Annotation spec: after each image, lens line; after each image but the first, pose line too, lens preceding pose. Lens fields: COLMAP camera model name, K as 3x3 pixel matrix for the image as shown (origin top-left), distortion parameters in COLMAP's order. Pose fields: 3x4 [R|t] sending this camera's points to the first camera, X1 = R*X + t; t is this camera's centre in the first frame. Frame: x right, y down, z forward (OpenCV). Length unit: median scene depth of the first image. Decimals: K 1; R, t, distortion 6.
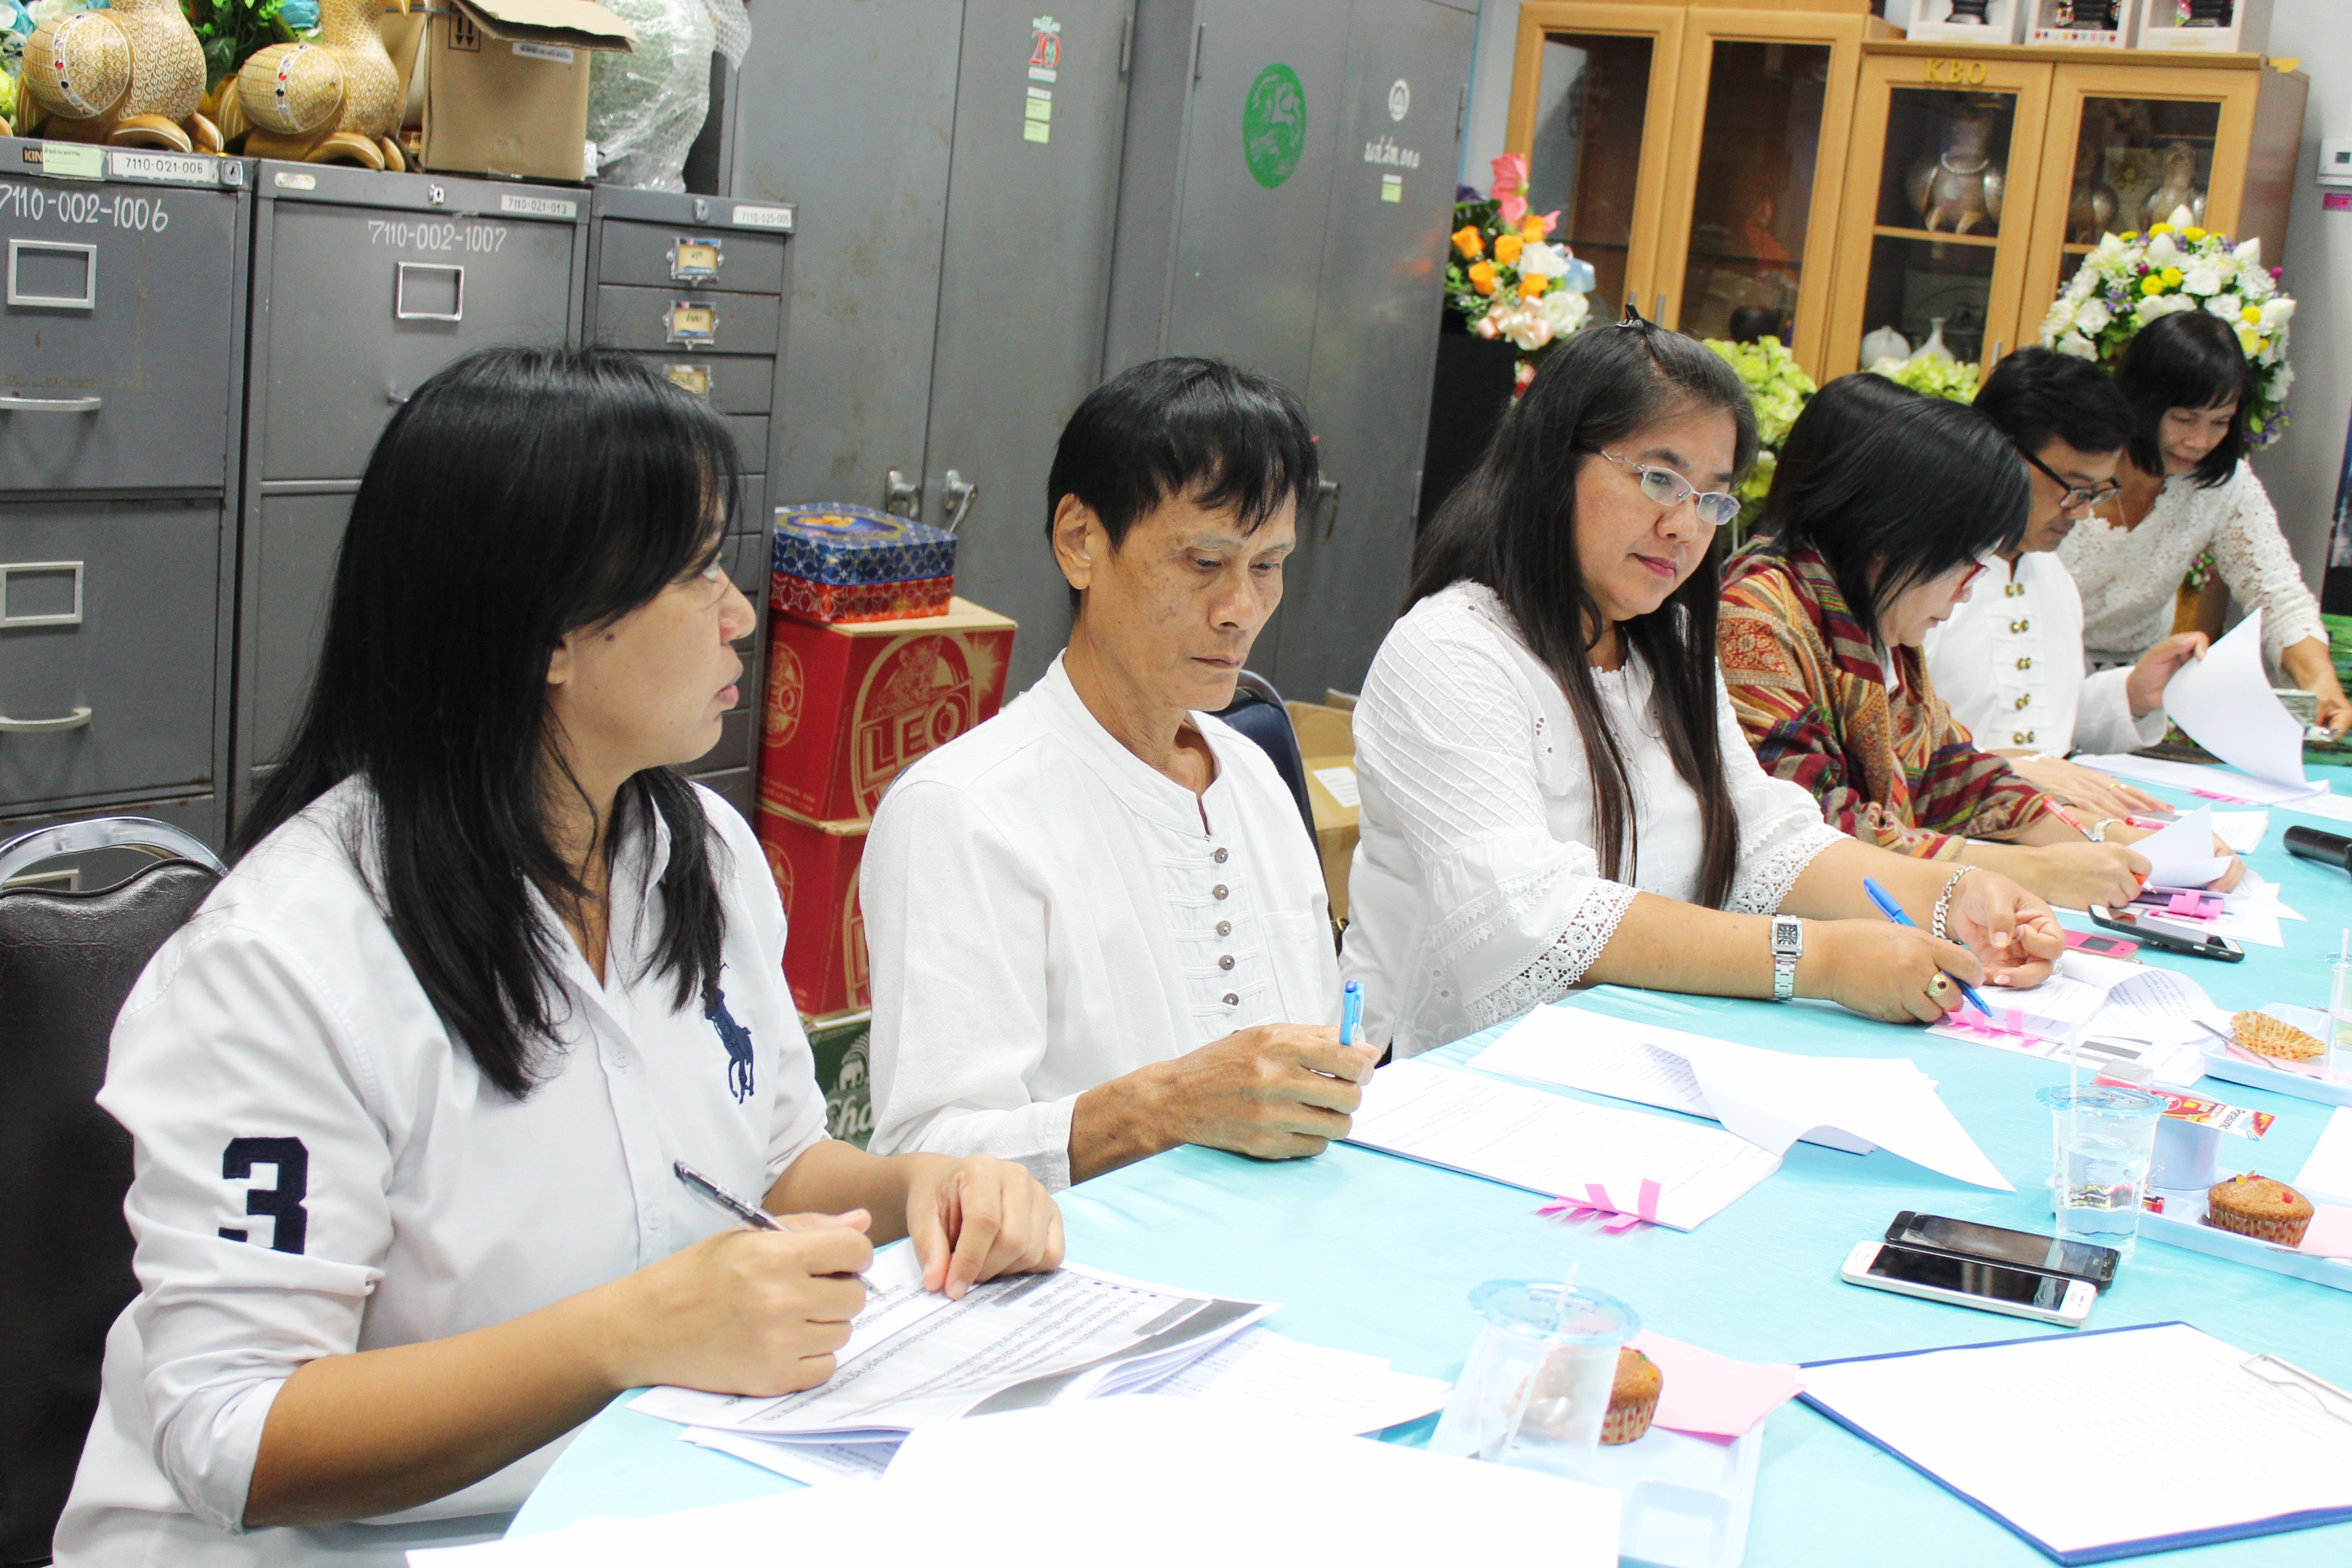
lens RADIAL K [[2910.4, 0, 1176.2], [0, 2910.4, 776.2], [0, 0, 1]] dist [-0.084221, 0.000000]
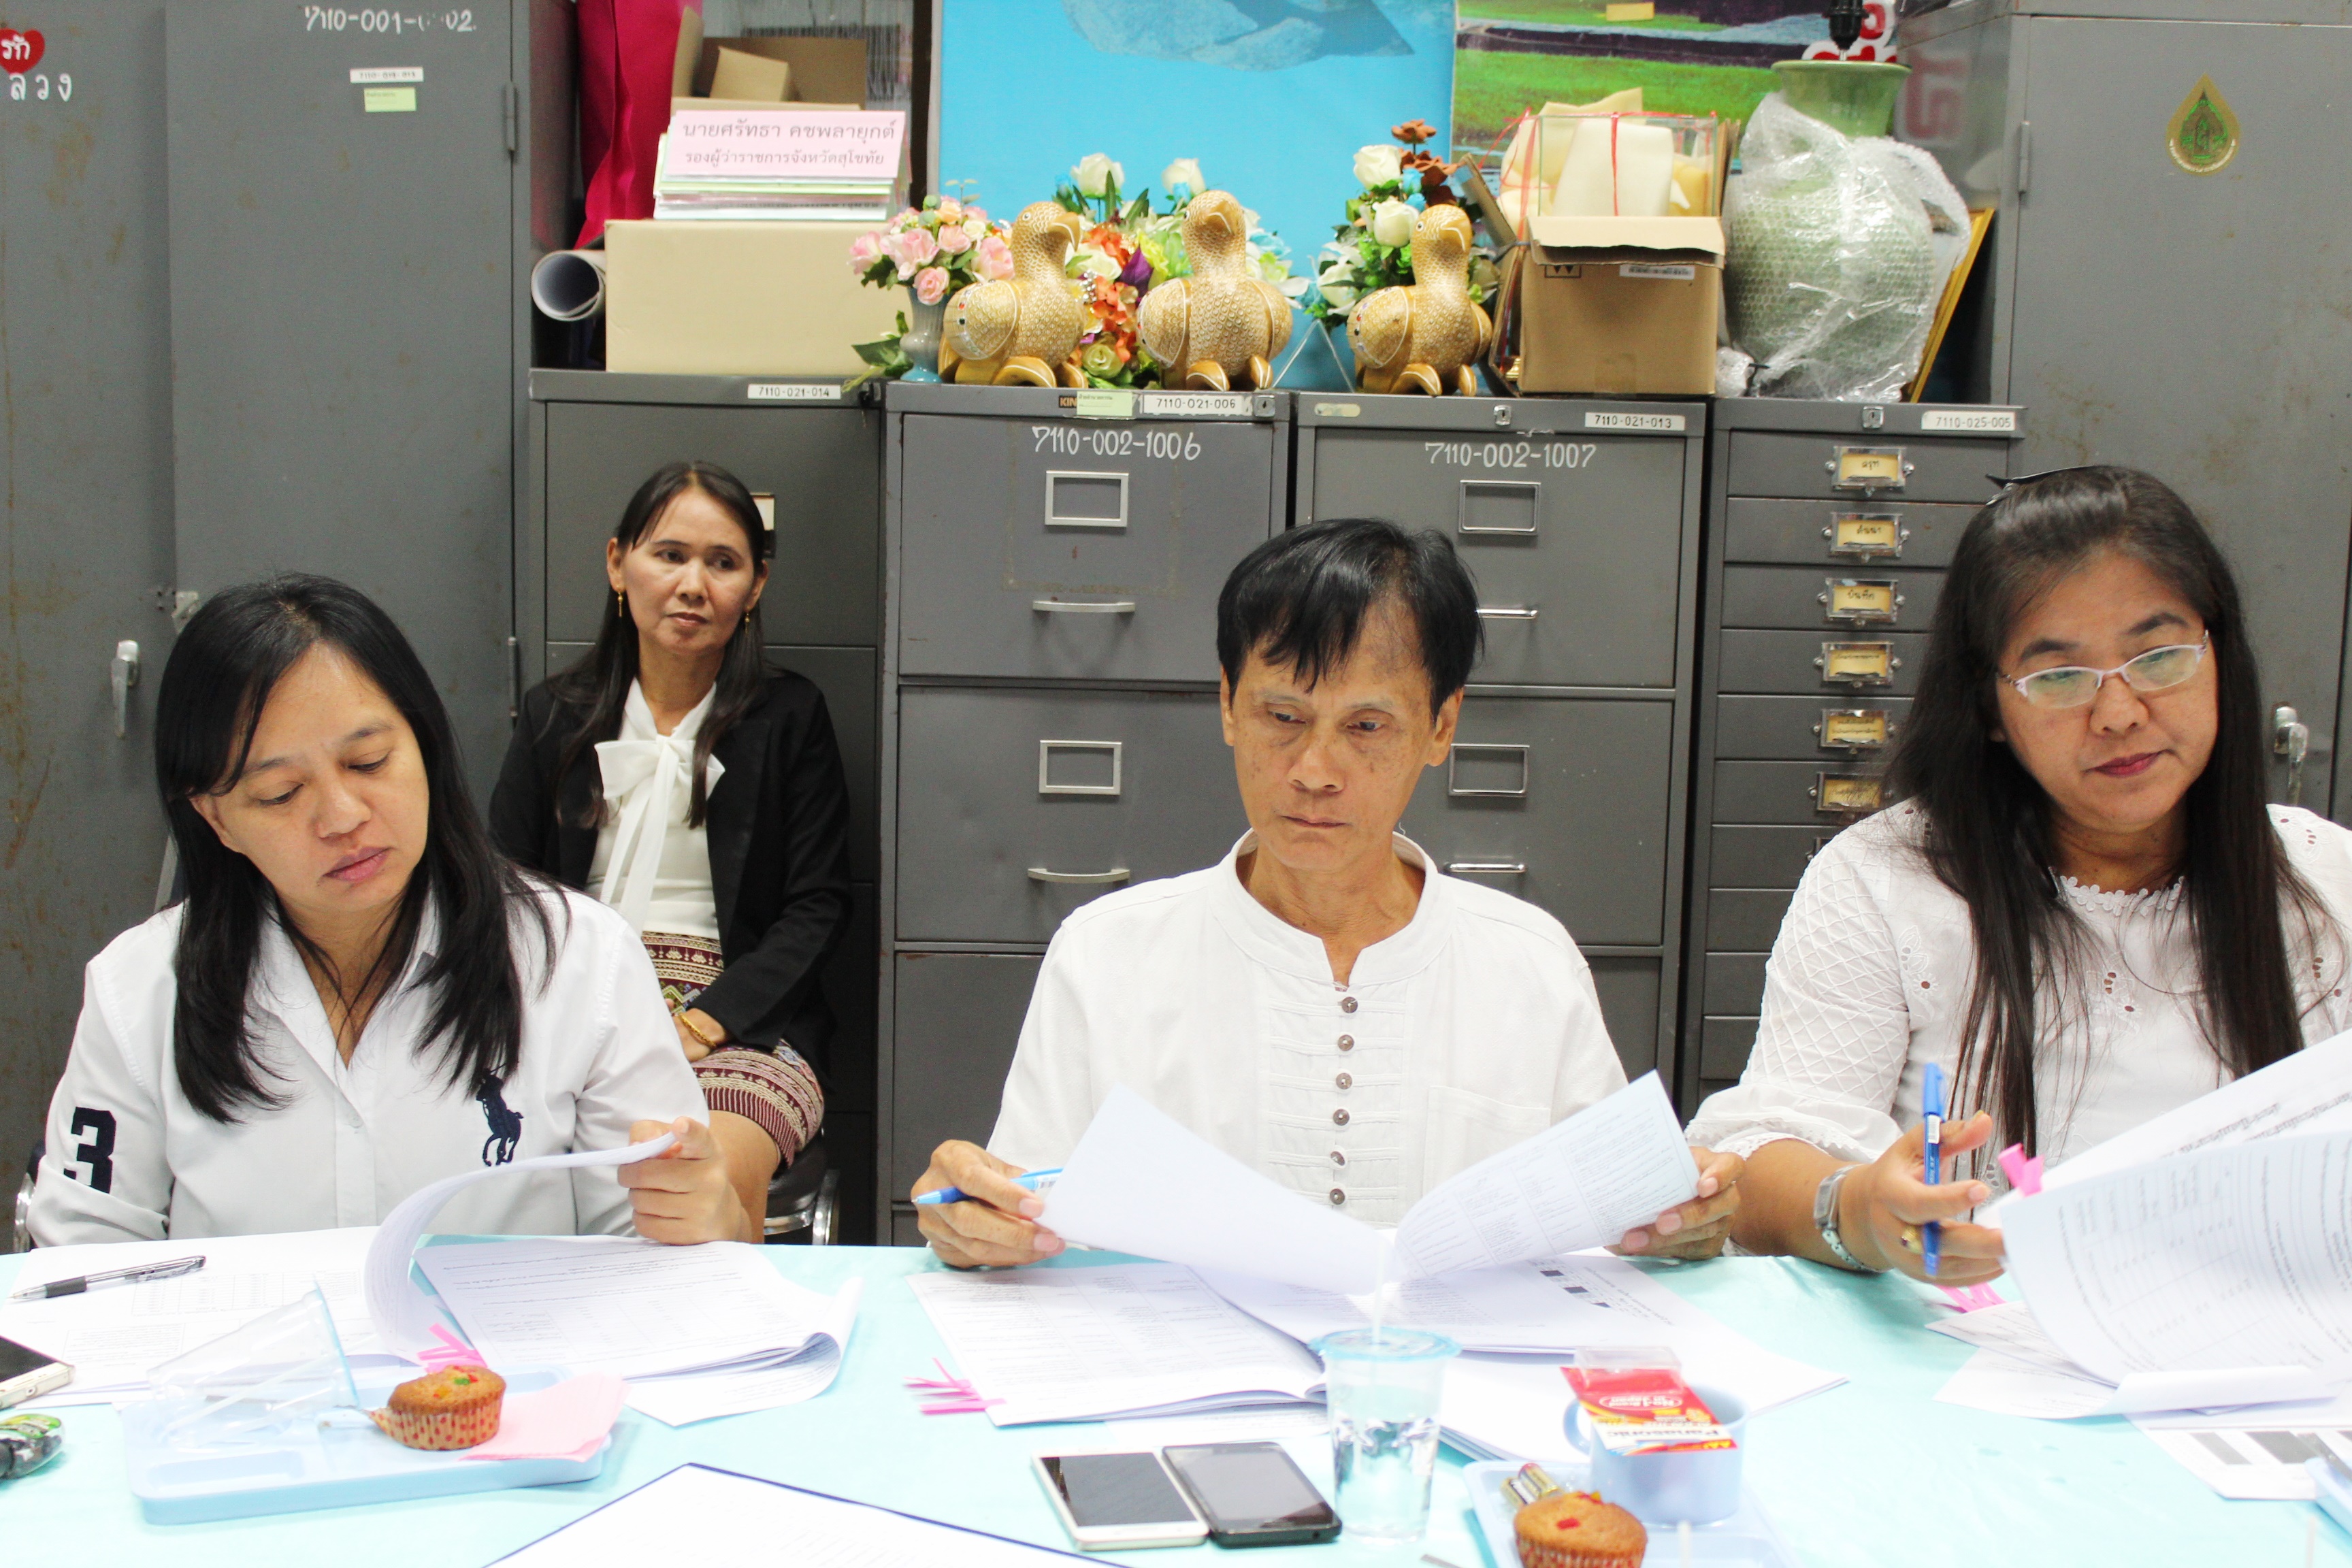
lens RADIAL K [[3131.8, 0, 1176.0], [0, 3131.8, 788.6], [0, 0, 1]] dist [-0.049543, 0.000000]
pose [[0.566690, 0.023610, -0.823593, 0.660074], [-0.114692, 0.992118, -0.050475, 0.005872], [0.815910, 0.123063, 0.564931, 0.287435]]
